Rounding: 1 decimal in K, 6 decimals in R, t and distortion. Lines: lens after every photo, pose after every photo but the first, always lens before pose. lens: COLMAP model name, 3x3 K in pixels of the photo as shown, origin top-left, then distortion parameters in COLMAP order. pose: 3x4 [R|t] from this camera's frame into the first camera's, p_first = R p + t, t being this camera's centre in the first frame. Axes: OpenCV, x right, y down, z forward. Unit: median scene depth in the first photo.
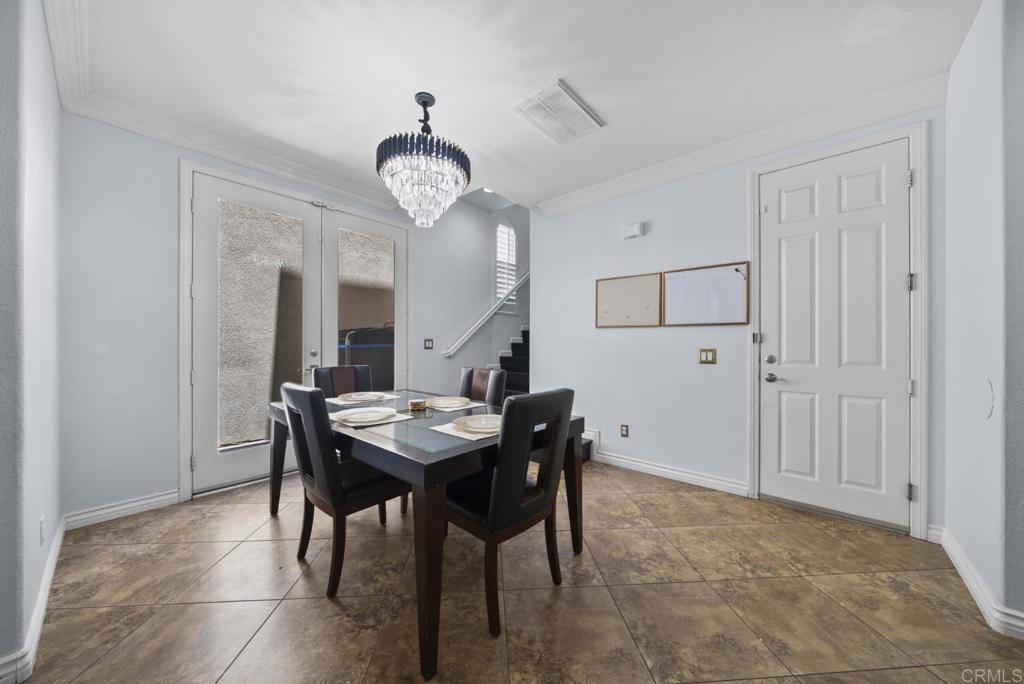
lens RADIAL K [[350.8, 0, 509.0], [0, 350.8, 342.5], [0, 0, 1]] dist [-0.000275, 0.000005]
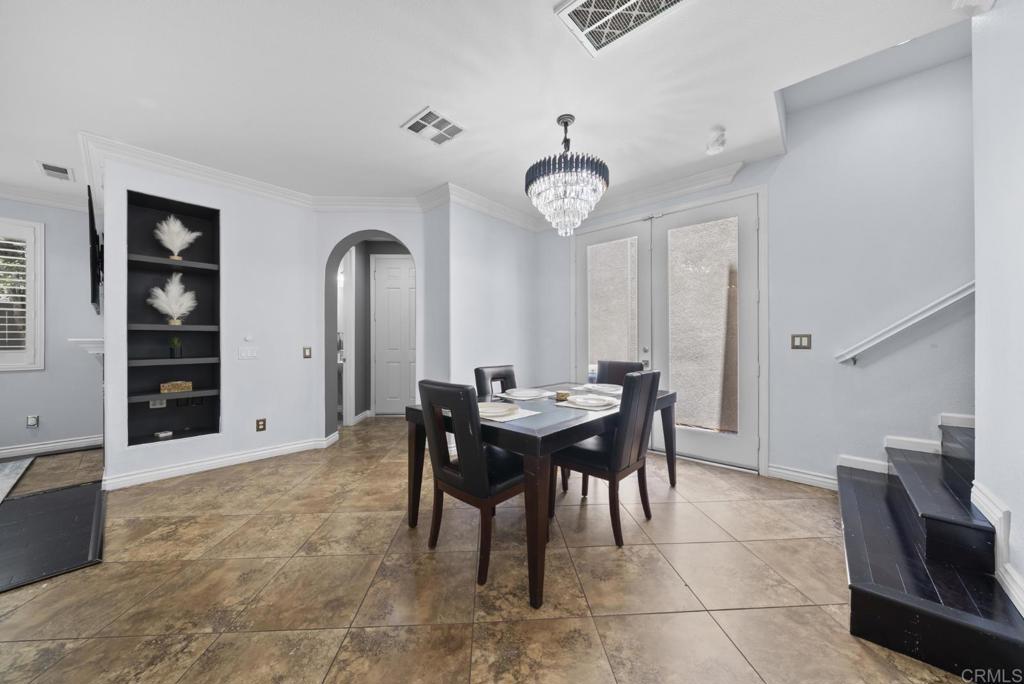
lens RADIAL K [[350.8, 0, 509.0], [0, 350.8, 342.5], [0, 0, 1]] dist [-0.000275, 0.000005]
pose [[-0.000137, -0.001408, -0.999999, 0.864689], [0.006523, 0.999978, -0.001409, 0.007966], [0.999979, -0.006524, -0.000128, 0.831216]]
